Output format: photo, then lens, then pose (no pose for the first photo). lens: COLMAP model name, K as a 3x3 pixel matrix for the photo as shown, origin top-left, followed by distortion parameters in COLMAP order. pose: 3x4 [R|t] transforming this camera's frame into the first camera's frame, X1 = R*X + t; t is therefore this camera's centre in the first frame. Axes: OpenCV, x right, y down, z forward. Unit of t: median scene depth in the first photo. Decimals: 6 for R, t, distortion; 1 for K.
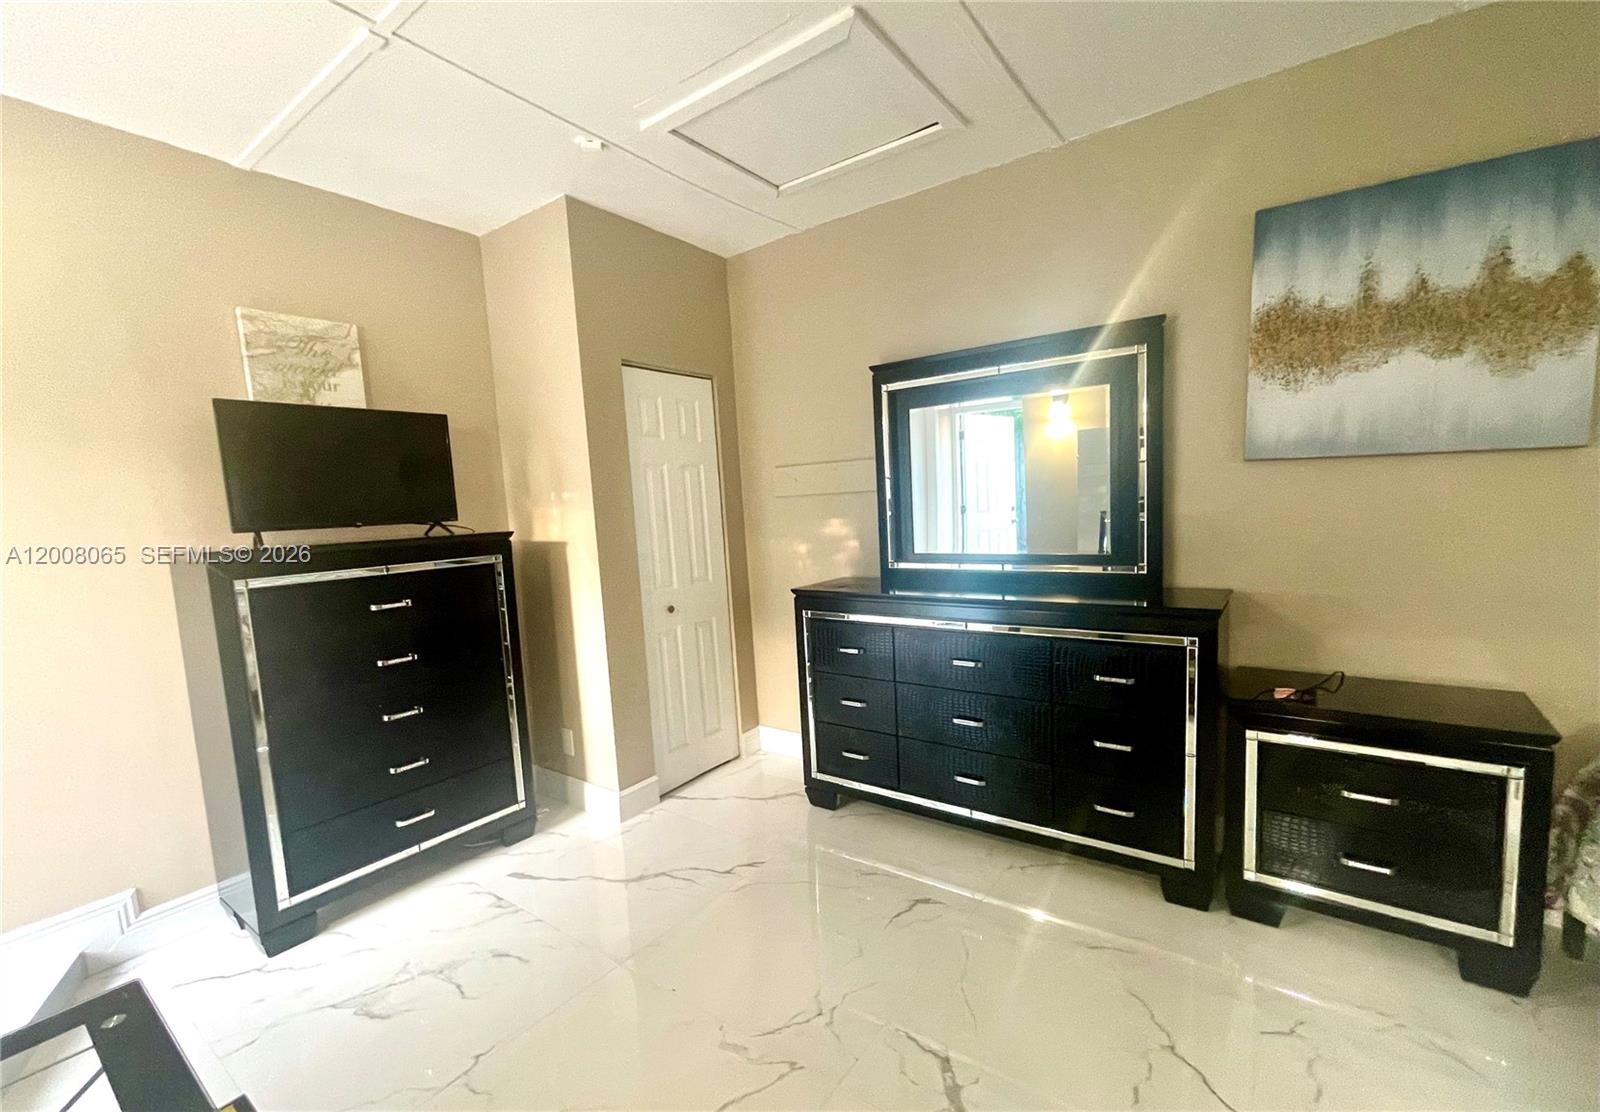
lens RADIAL K [[663.9, 0, 813.7], [0, 663.9, 571.7], [0, 0, 1]] dist [-0.005949, 0.001455]
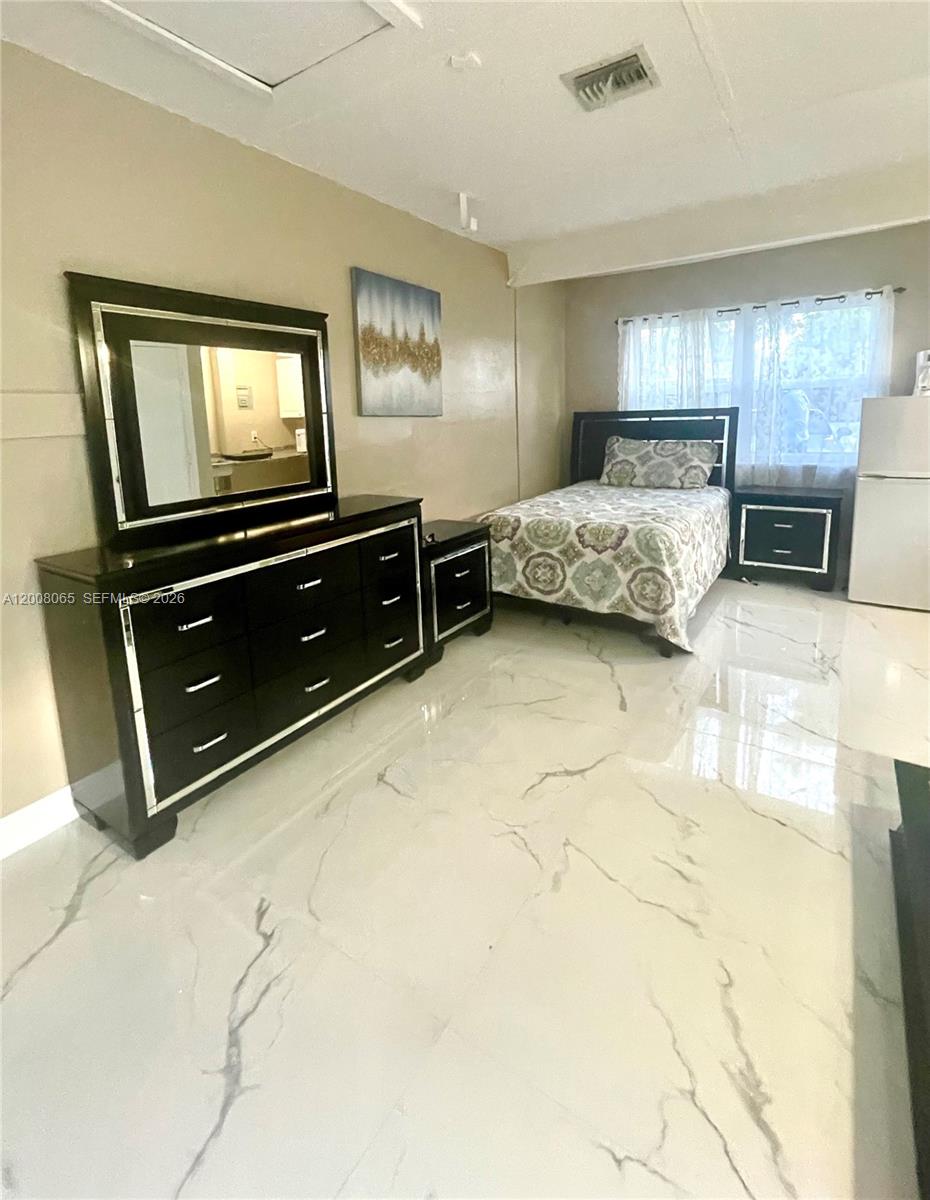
lens RADIAL K [[568.1, 0, 457.1], [0, 568.1, 501.9], [0, 0, 1]] dist [-0.001716, -0.000440]
pose [[-0.019139, -0.103914, 0.994402, -0.775024], [0.149047, 0.983174, 0.105609, -0.068685], [-0.988645, 0.150234, -0.003329, 0.781758]]
